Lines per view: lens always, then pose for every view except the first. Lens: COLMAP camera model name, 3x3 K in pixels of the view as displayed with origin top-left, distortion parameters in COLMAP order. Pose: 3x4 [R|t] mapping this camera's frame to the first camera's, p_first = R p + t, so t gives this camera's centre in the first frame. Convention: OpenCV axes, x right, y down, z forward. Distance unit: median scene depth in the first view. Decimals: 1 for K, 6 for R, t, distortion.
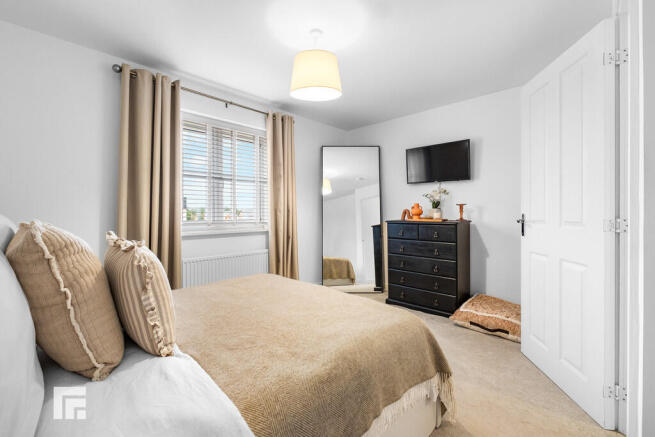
lens RADIAL K [[286.9, 0, 335.4], [0, 286.9, 217.6], [0, 0, 1]] dist [-0.001086, 0.000308]
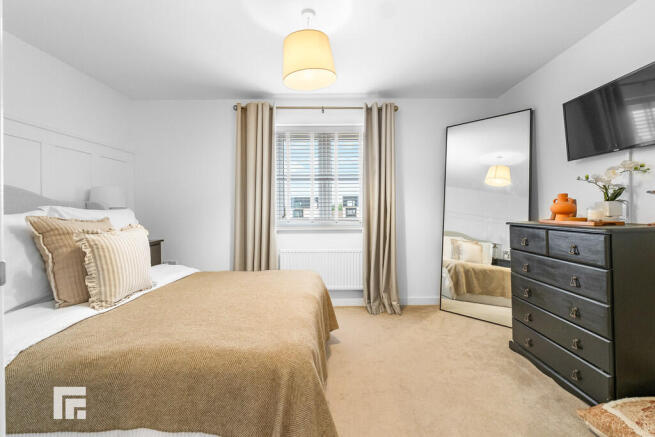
lens RADIAL K [[286.9, 0, 335.4], [0, 286.9, 217.6], [0, 0, 1]] dist [-0.001086, 0.000308]
pose [[0.680574, 0.015120, -0.732523, 0.419924], [-0.009015, 0.999884, 0.012263, -0.004184], [0.732624, -0.001743, 0.680632, 0.283861]]
